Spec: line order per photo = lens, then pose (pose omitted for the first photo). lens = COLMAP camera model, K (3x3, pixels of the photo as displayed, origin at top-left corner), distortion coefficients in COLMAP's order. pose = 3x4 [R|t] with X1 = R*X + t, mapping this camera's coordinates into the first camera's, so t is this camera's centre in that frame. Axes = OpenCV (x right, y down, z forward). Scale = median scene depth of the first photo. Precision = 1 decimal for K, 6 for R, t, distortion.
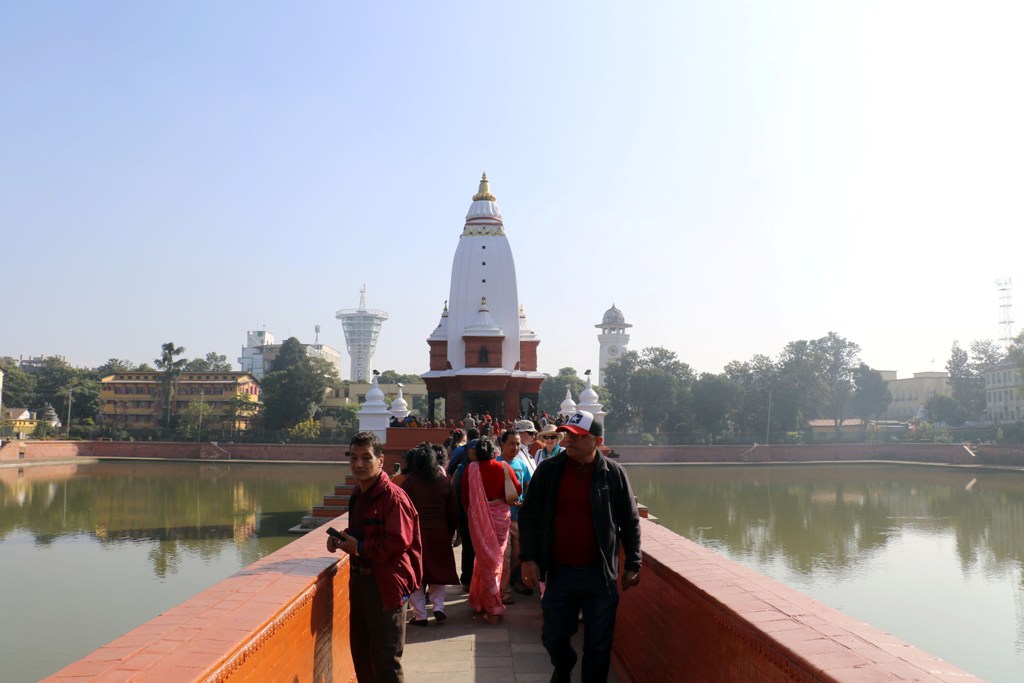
lens RADIAL K [[895.1, 0, 531.7], [0, 895.1, 357.5], [0, 0, 1]] dist [-0.122276, 0.011790]
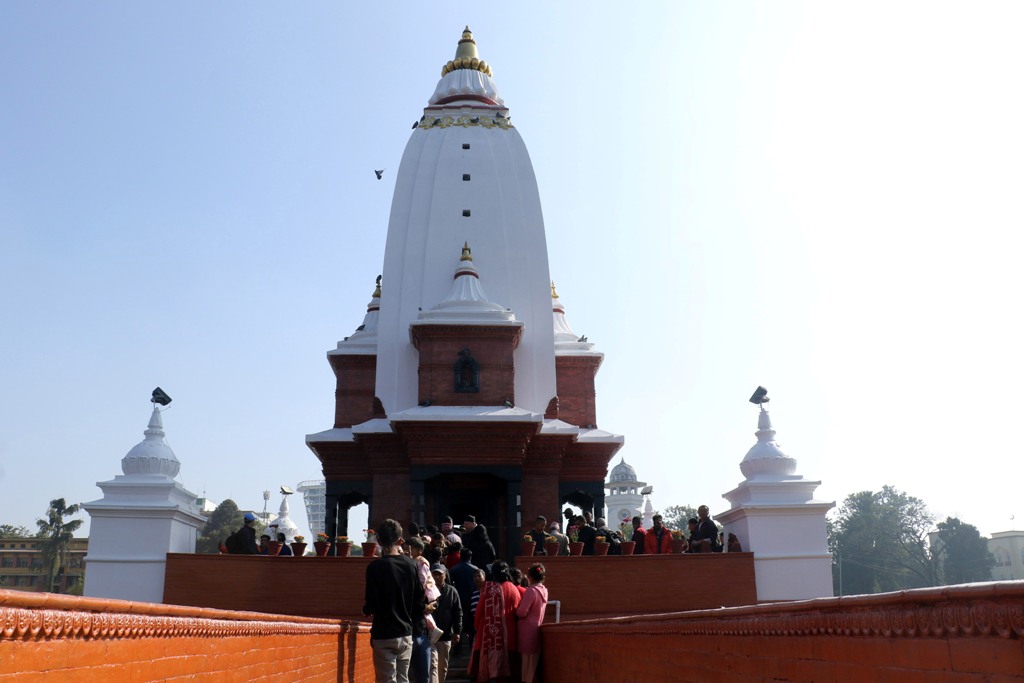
lens RADIAL K [[930.2, 0, 512.0], [0, 930.2, 341.5], [0, 0, 1]] dist [-0.175141, 0.163037]
pose [[0.999920, -0.012596, -0.000605, -0.010810], [0.012172, 0.976549, -0.214950, 0.022250], [0.003299, 0.214926, 0.976625, 0.194168]]
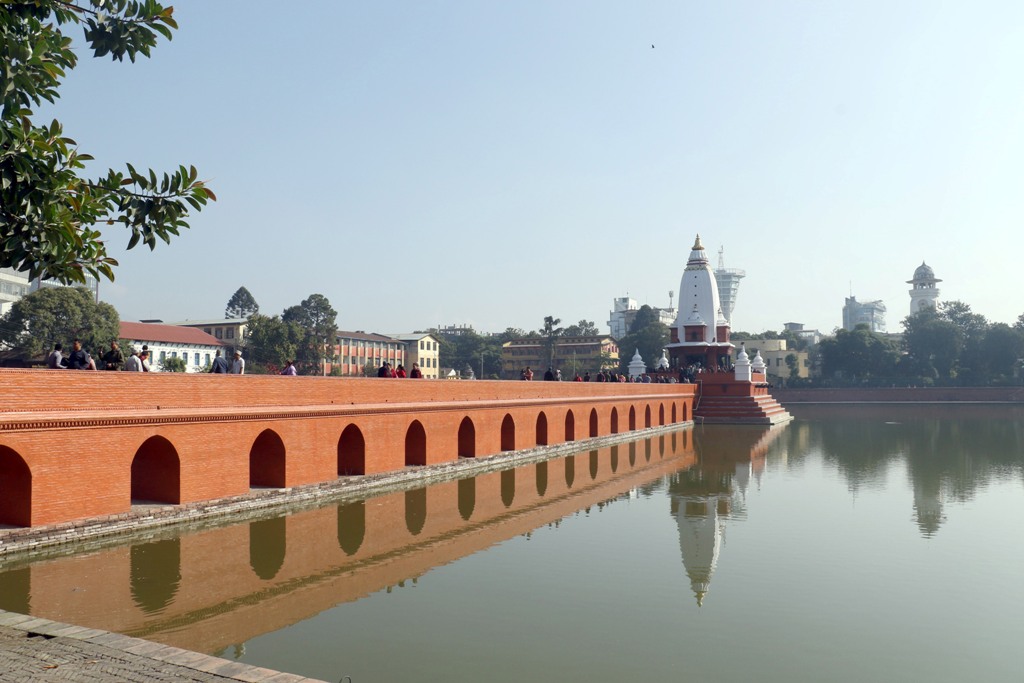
lens RADIAL K [[930.2, 0, 512.0], [0, 930.2, 341.5], [0, 0, 1]] dist [-0.175141, 0.163037]
pose [[0.902950, -0.029290, -0.428747, 0.141426], [0.045521, 0.998581, 0.027650, -0.019825], [0.427329, -0.044484, 0.903001, -0.305865]]
